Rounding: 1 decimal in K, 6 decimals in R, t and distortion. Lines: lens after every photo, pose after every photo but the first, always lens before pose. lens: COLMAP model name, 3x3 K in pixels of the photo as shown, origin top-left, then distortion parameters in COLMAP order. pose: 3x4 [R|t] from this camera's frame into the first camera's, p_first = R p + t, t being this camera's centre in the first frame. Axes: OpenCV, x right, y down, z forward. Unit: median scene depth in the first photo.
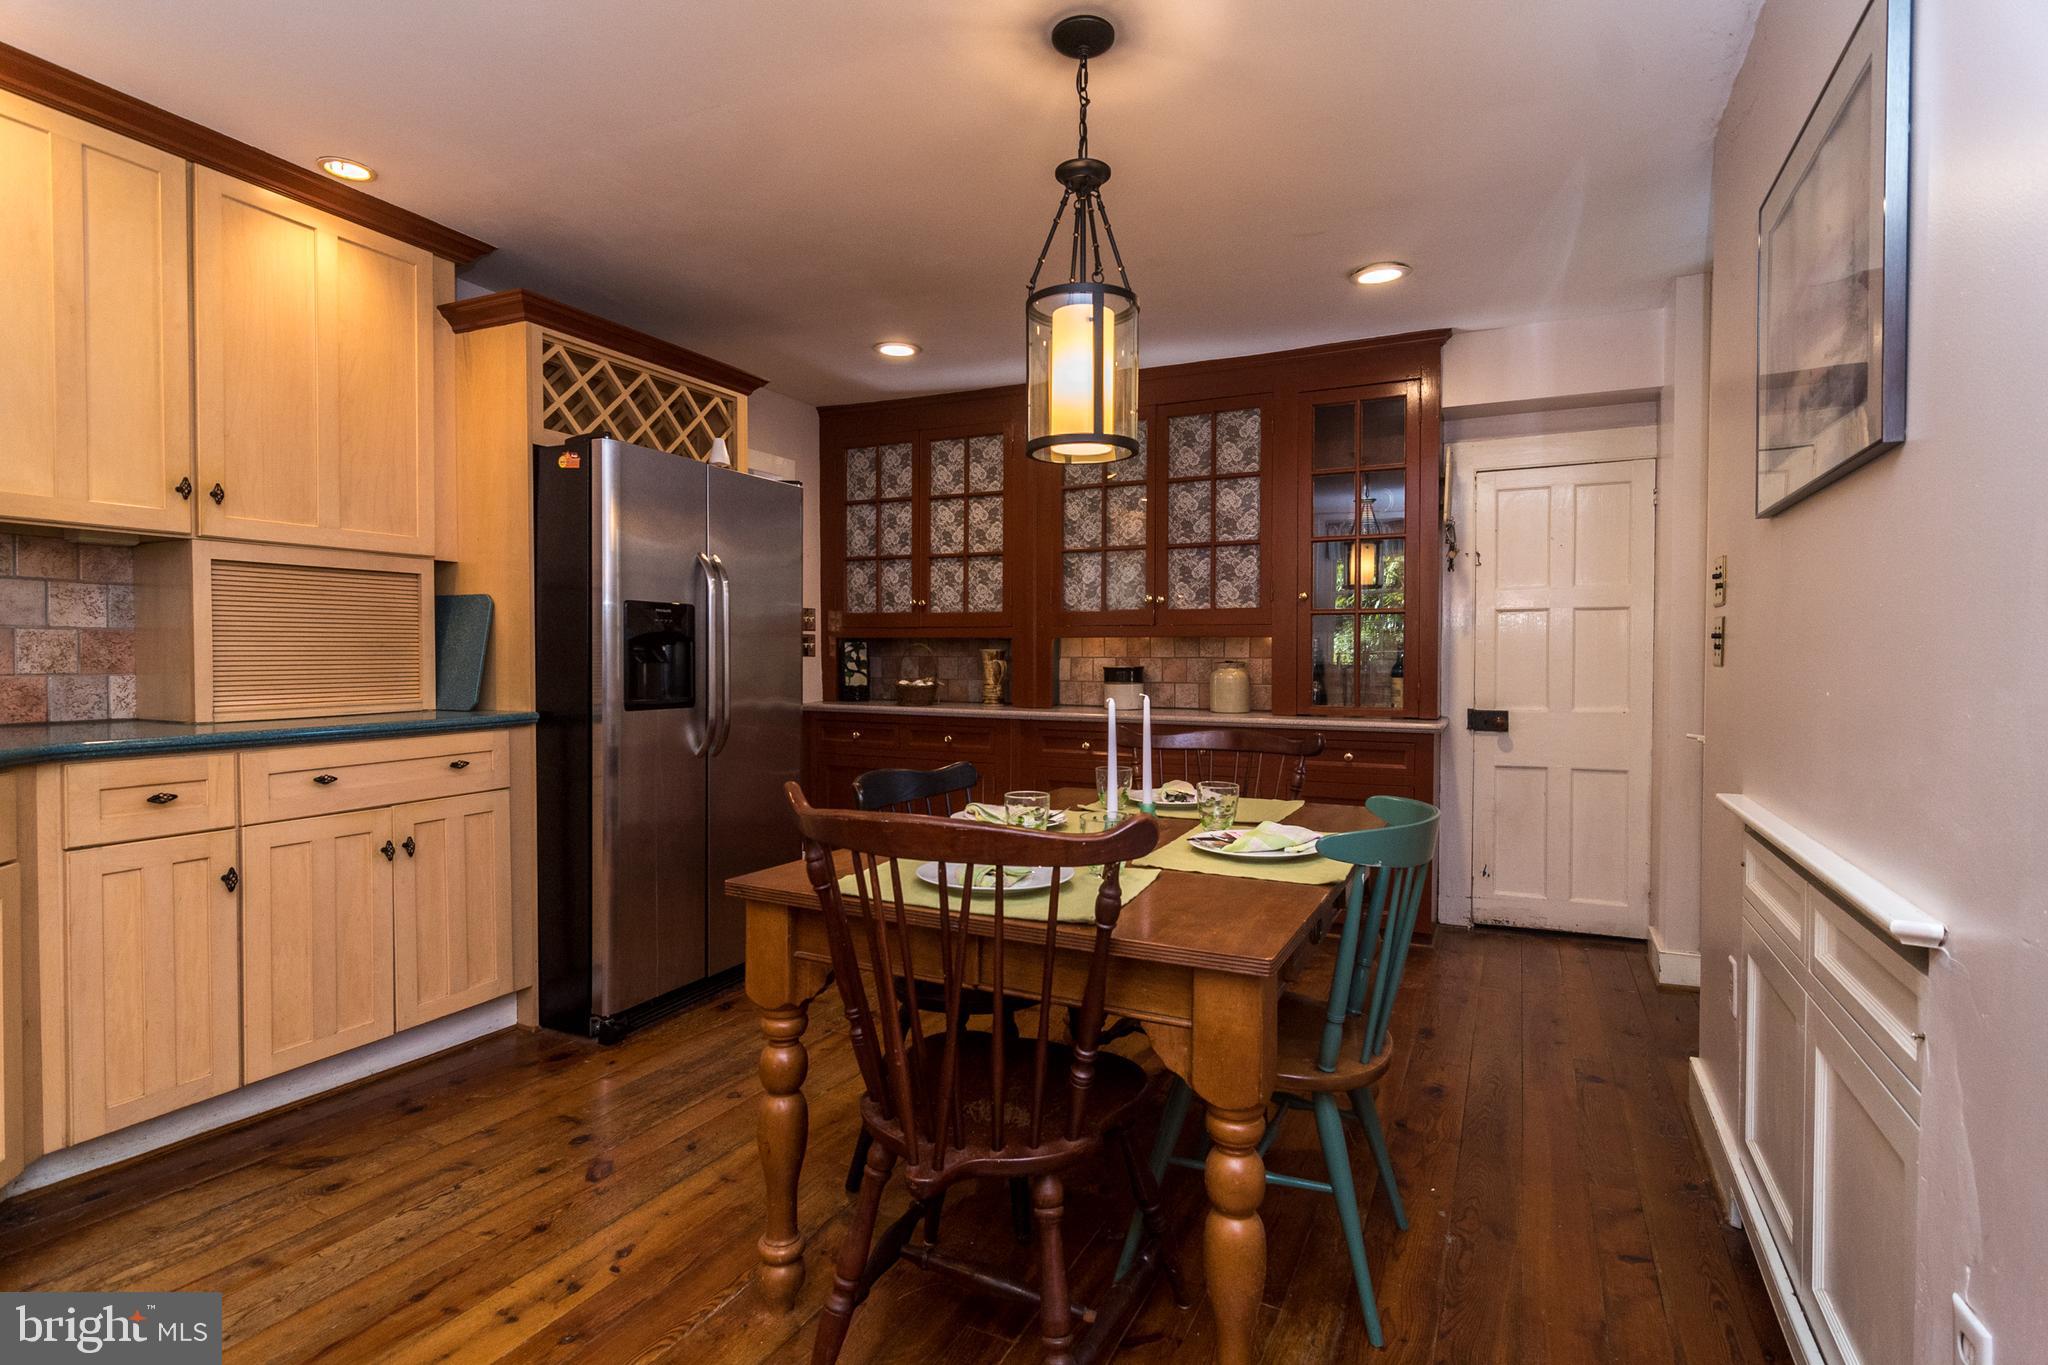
lens RADIAL K [[1009.9, 0, 1024.0], [0, 1009.9, 682.5], [0, 0, 1]] dist [-0.008192, -0.000093]
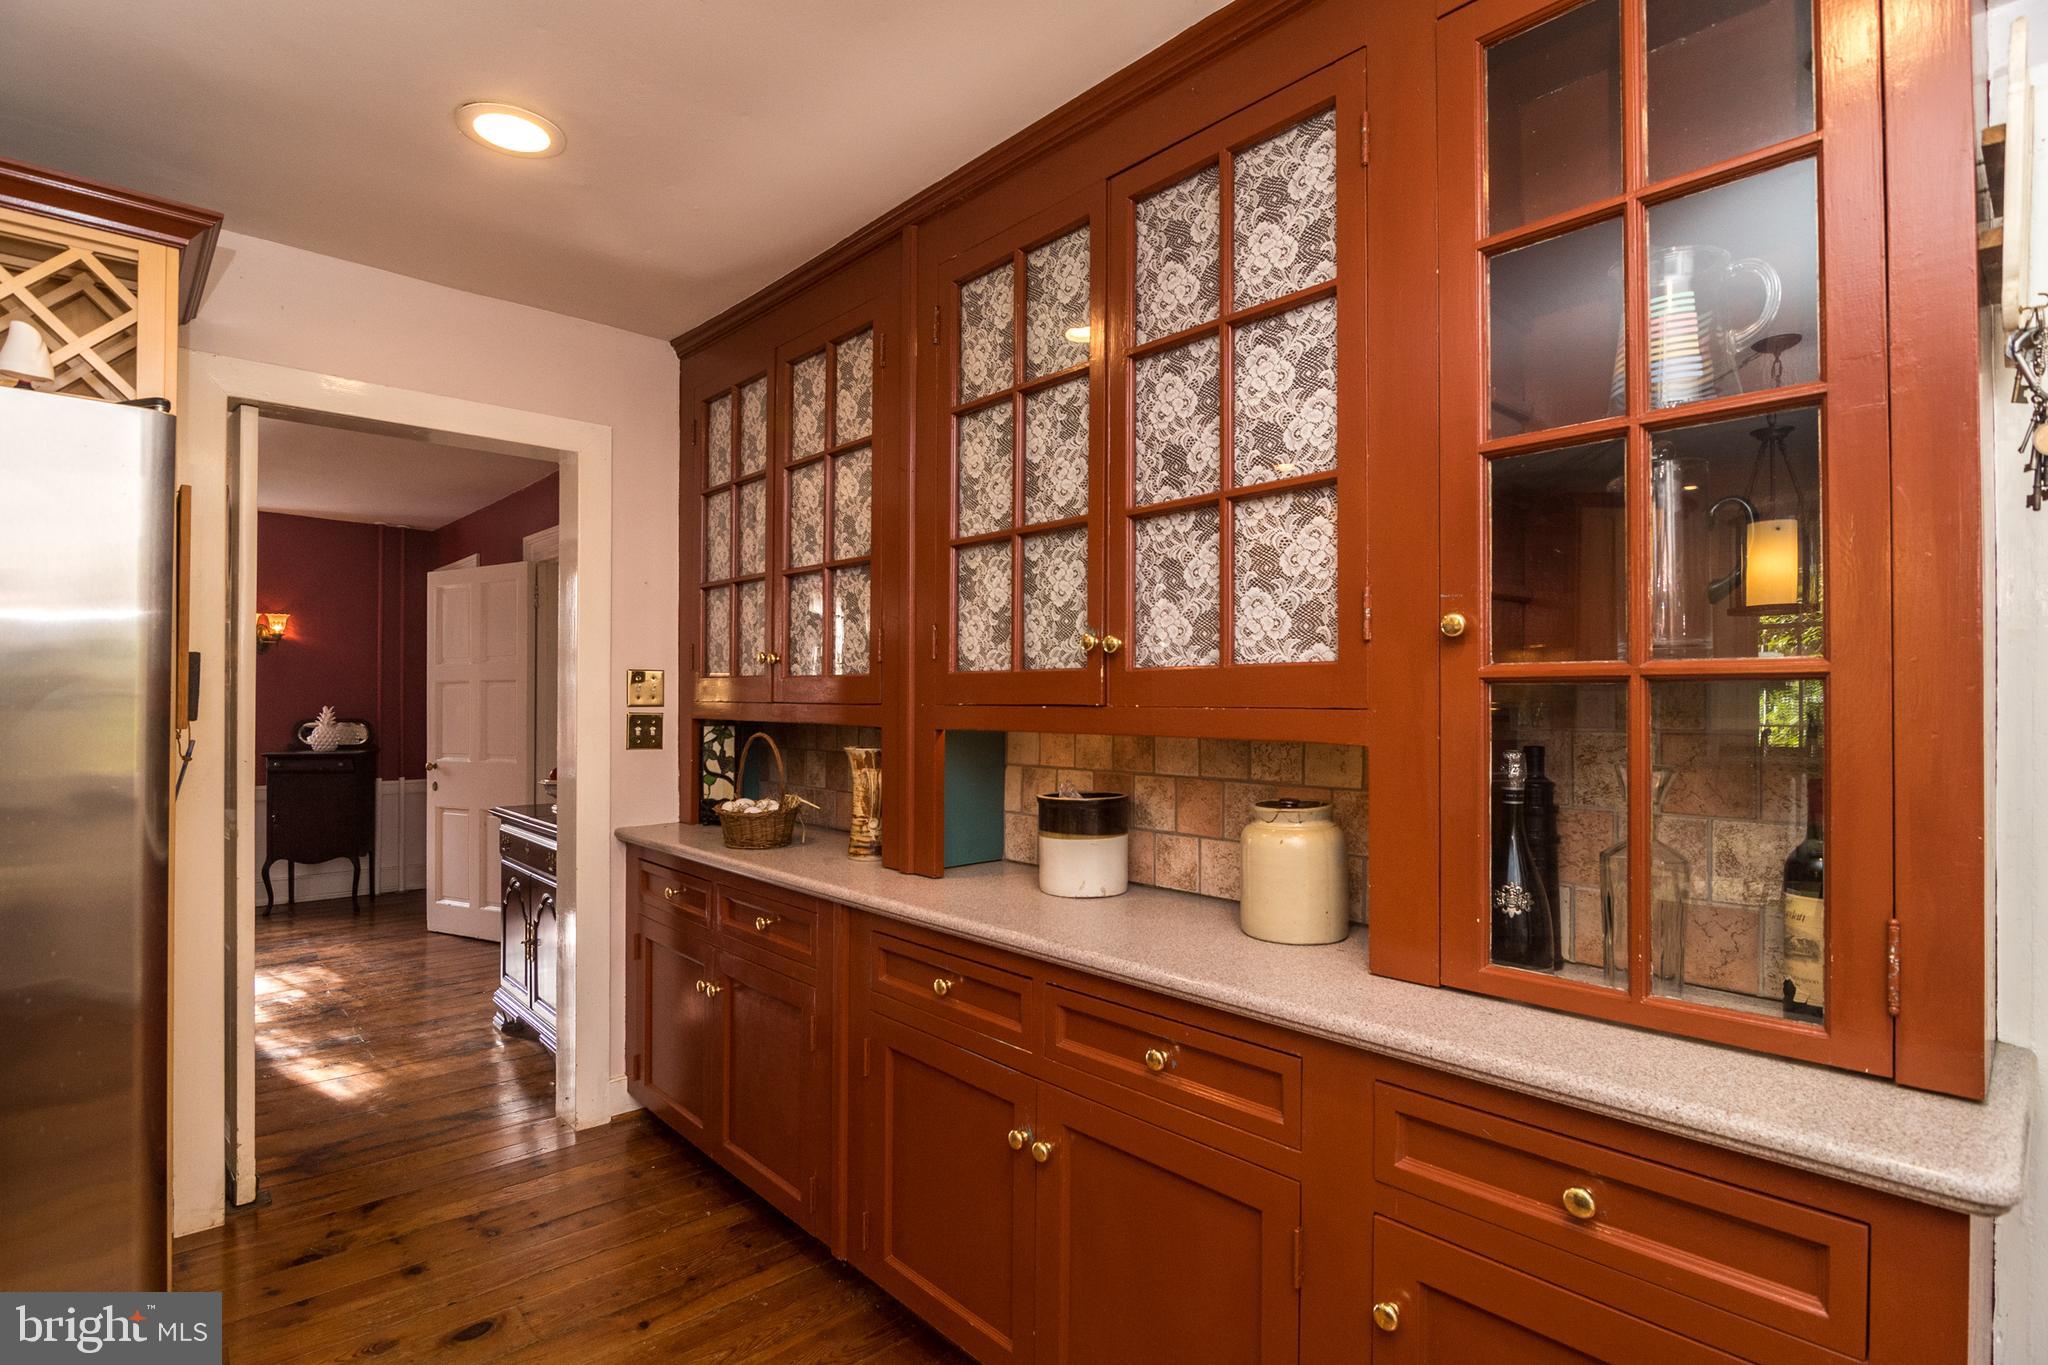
lens RADIAL K [[995.1, 0, 1024.0], [0, 995.1, 682.5], [0, 0, 1]] dist [0.000377, -0.000044]
pose [[0.926625, -0.006591, -0.375929, 0.244700], [-0.010143, 0.999044, -0.042516, -0.047631], [0.375850, 0.043210, 0.925673, 0.596193]]
